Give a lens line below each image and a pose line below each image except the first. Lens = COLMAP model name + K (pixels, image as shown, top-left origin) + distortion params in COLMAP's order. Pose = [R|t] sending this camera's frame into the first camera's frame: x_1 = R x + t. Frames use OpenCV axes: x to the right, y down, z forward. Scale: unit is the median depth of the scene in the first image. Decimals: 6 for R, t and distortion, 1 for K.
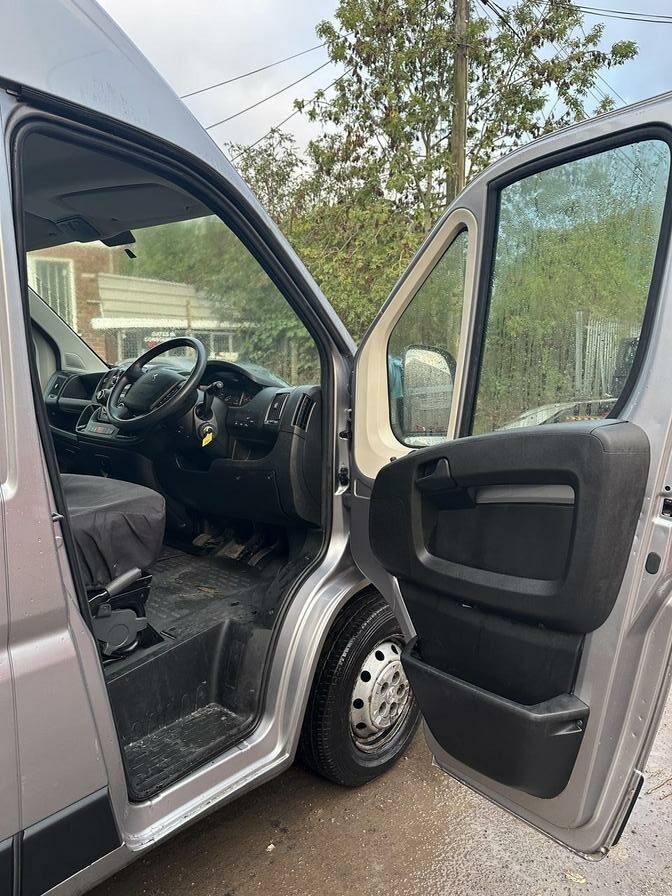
lens RADIAL K [[627.1, 0, 336.0], [0, 627.1, 448.0], [0, 0, 1]] dist [0.074437, -0.101377]
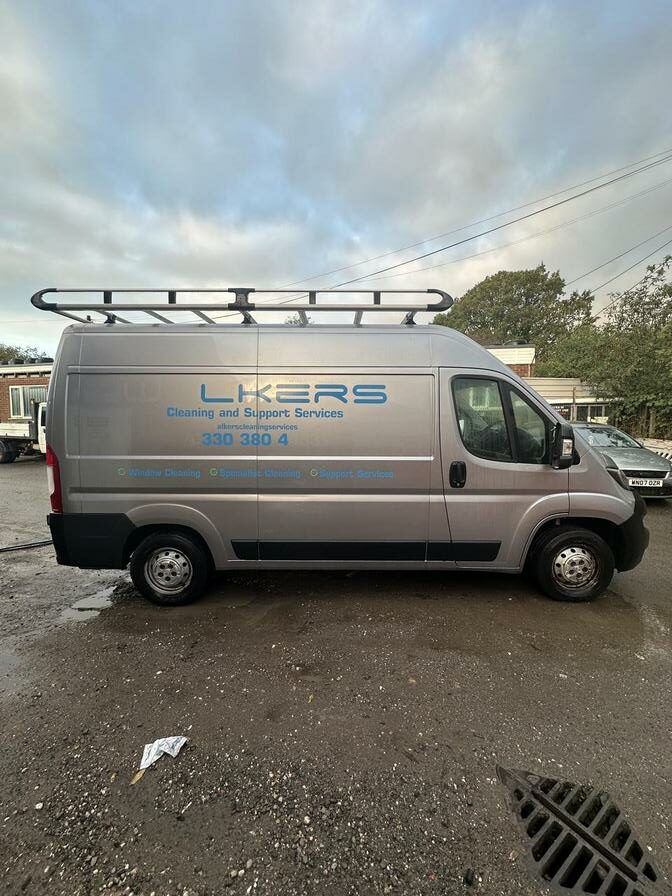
lens RADIAL K [[362.3, 0, 336.0], [0, 362.3, 448.0], [0, 0, 1]] dist [0.011088, 0.000125]
pose [[0.647605, 0.057743, -0.759785, 0.114868], [-0.102574, 0.994655, -0.011836, 0.011292], [0.755040, 0.085599, 0.650067, -0.136189]]
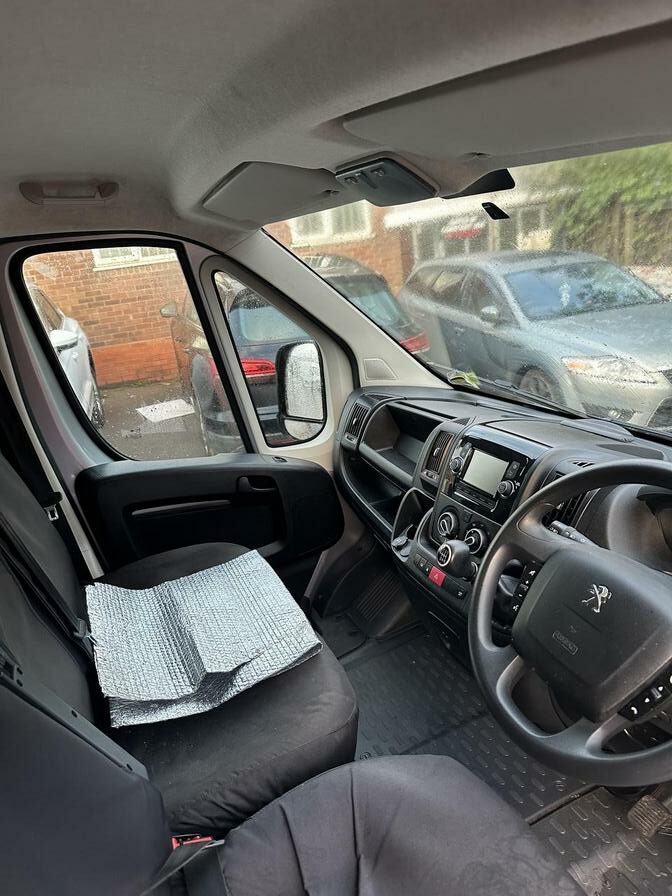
lens RADIAL K [[627.1, 0, 336.0], [0, 627.1, 448.0], [0, 0, 1]] dist [0.074437, -0.101377]
pose [[0.900654, 0.026424, -0.433733, -0.047510], [0.061012, 0.980572, 0.186431, -0.048562], [0.430233, -0.194372, 0.881544, 0.111108]]
